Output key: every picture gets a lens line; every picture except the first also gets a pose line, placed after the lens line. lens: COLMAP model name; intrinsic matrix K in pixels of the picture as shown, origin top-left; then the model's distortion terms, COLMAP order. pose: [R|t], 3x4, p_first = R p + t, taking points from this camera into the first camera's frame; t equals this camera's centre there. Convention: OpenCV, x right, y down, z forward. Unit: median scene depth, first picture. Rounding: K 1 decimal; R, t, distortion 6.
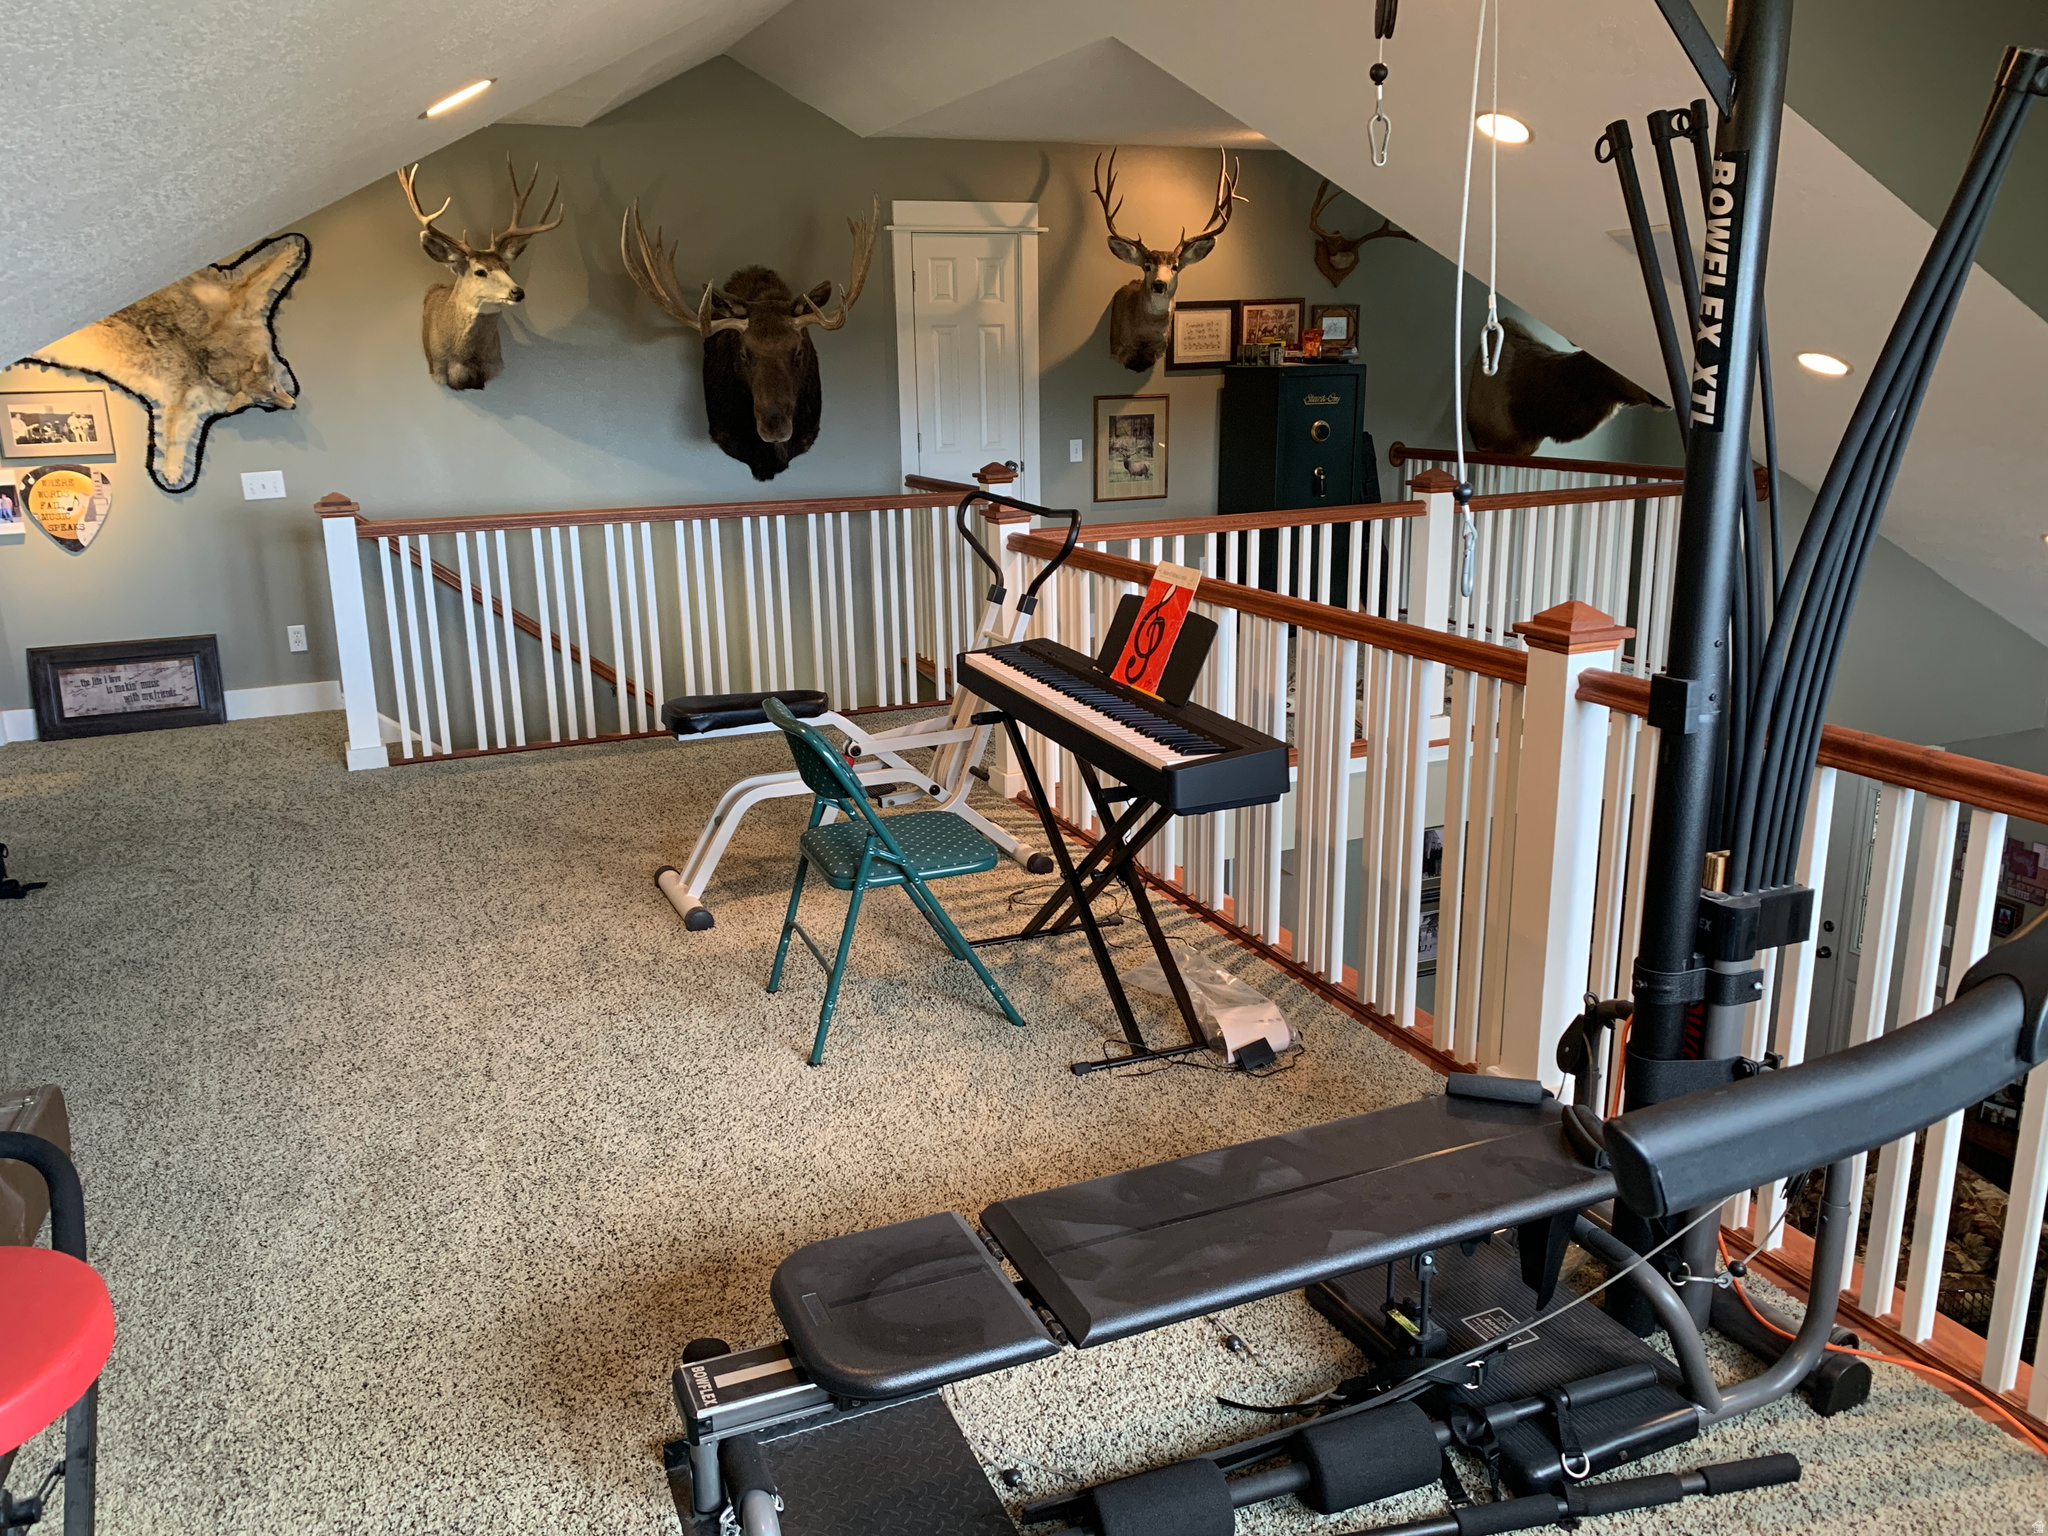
lens RADIAL K [[1571.9, 0, 1024.0], [0, 1571.9, 768.0], [0, 0, 1]] dist [0.066335, -0.000994]
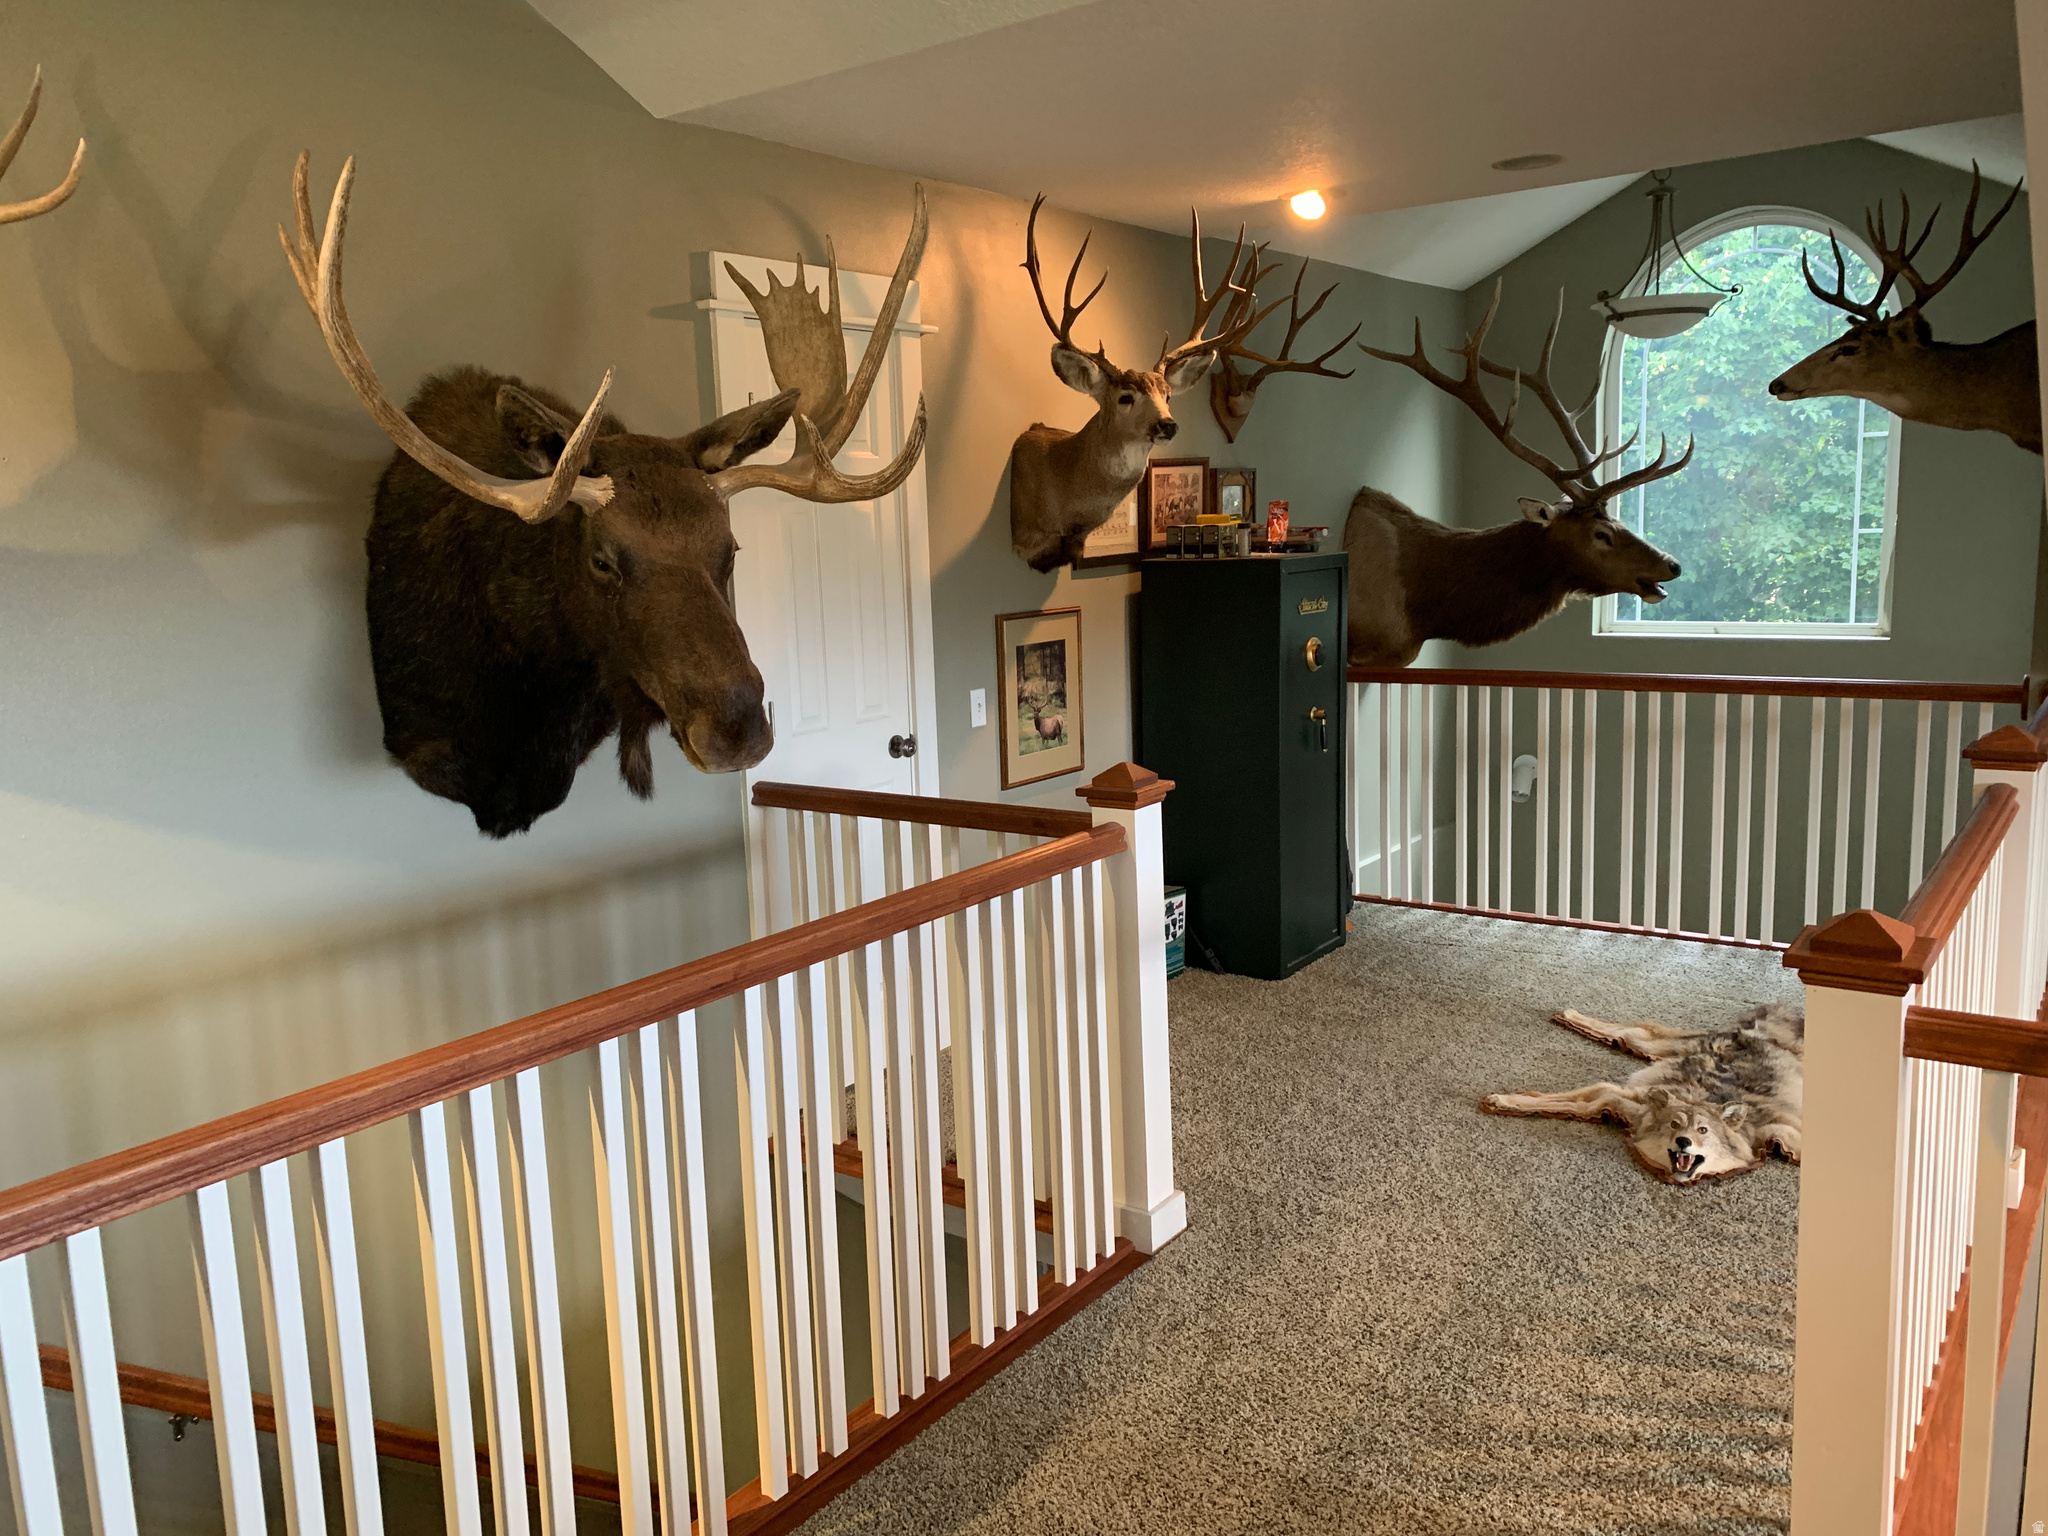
lens RADIAL K [[1530.3, 0, 1021.5], [0, 1530.3, 809.9], [0, 0, 1]] dist [0.067921, -0.002843]
pose [[0.873493, -0.109166, 0.474439, -0.224924], [0.151087, 0.987203, -0.051017, -0.132737], [-0.462798, 0.116245, 0.878809, 0.499088]]
